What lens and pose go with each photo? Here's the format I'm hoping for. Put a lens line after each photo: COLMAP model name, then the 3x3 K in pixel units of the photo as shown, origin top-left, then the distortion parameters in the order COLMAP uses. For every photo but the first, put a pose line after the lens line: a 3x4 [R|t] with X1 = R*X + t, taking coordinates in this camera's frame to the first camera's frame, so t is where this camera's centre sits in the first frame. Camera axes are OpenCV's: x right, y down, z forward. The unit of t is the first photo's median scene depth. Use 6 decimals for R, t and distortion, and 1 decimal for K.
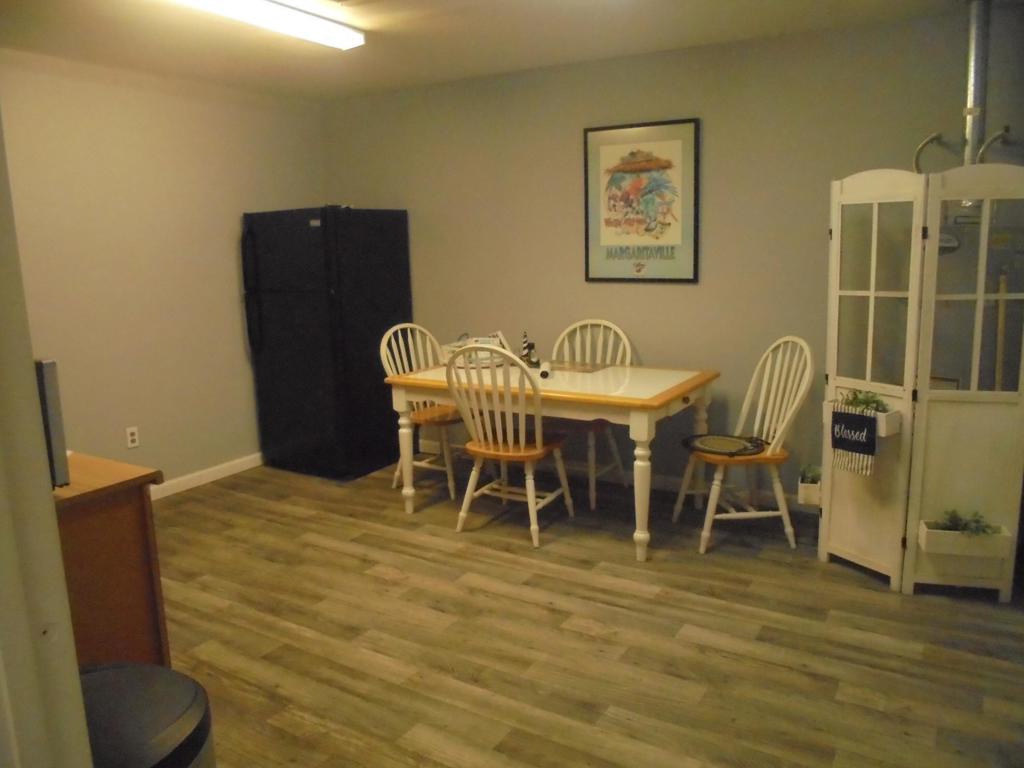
lens RADIAL K [[767.6, 0, 512.0], [0, 767.6, 384.0], [0, 0, 1]] dist [-0.139368, 0.129292]
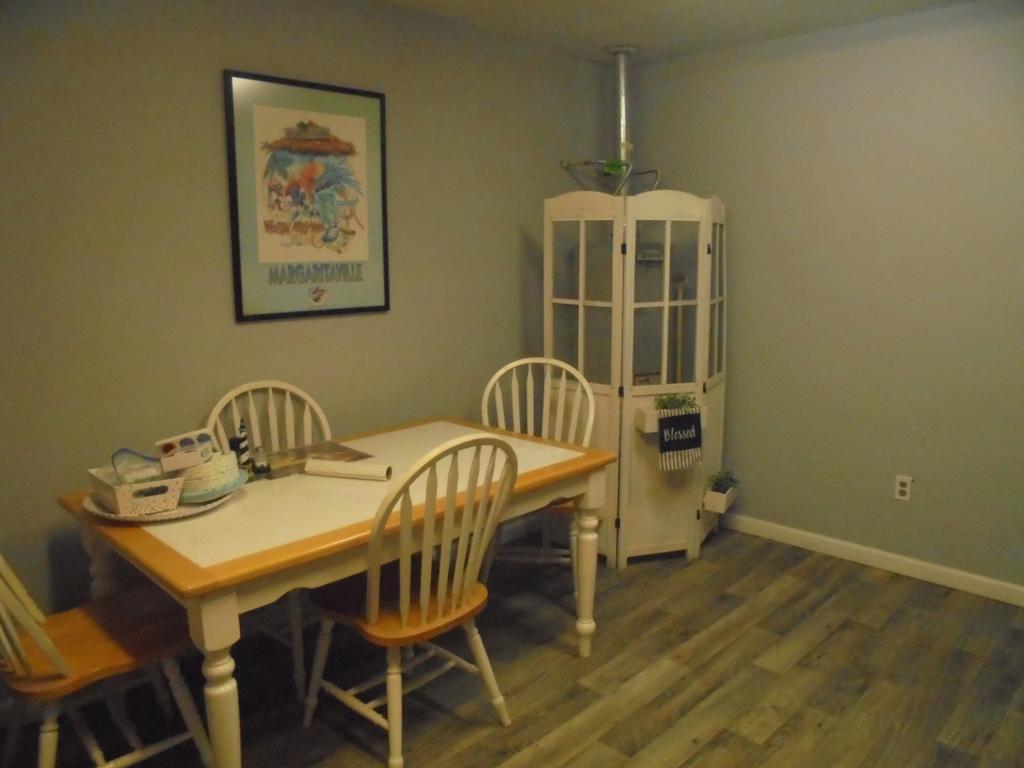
lens RADIAL K [[767.6, 0, 512.0], [0, 767.6, 384.0], [0, 0, 1]] dist [-0.139368, 0.129292]
pose [[0.228931, -0.146396, 0.962371, -0.472951], [0.176477, 0.978486, 0.106867, -0.119932], [-0.957312, 0.145372, 0.249841, 0.695001]]
